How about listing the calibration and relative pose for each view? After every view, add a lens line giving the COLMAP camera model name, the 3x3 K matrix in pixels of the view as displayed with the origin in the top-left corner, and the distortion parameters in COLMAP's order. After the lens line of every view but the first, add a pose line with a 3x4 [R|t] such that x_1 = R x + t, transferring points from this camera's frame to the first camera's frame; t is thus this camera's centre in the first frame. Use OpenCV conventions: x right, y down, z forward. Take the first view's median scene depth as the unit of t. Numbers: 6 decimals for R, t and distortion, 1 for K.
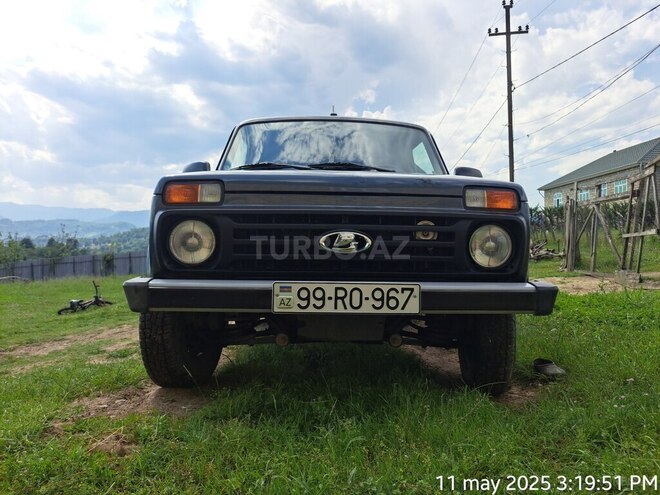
lens RADIAL K [[492.4, 0, 340.2], [0, 492.4, 233.6], [0, 0, 1]] dist [0.047941, -0.045773]
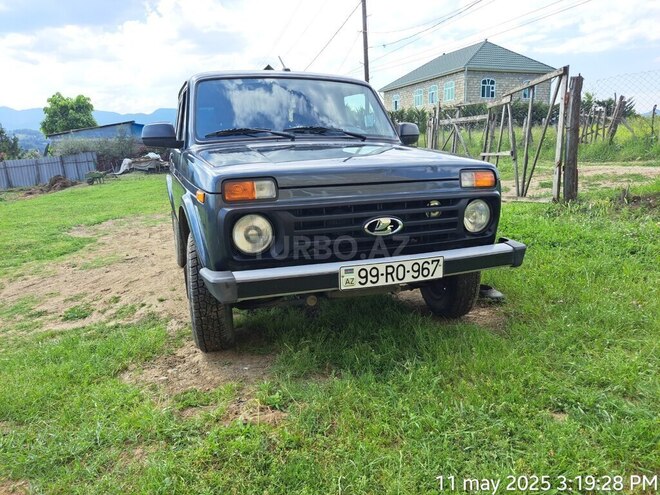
lens RADIAL K [[492.4, 0, 336.6], [0, 492.4, 241.6], [0, 0, 1]] dist [0.047941, -0.045773]
pose [[0.949231, -0.090512, 0.301276, -0.475828], [0.022382, 0.974718, 0.222315, -0.221168], [-0.313781, -0.204286, 0.927259, -0.112135]]
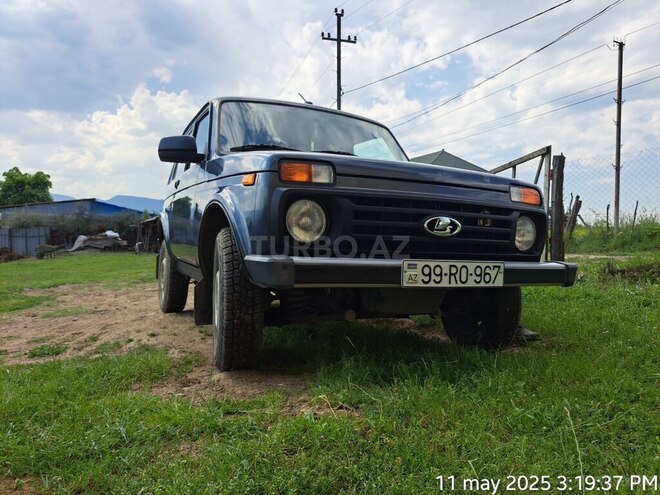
lens RADIAL K [[492.4, 0, 342.5], [0, 492.4, 243.4], [0, 0, 1]] dist [0.047941, -0.045773]
pose [[0.913489, 0.019813, 0.406380, -0.666303], [-0.033921, 0.999045, 0.027541, 0.033696], [-0.405447, -0.038944, 0.913289, 0.048372]]
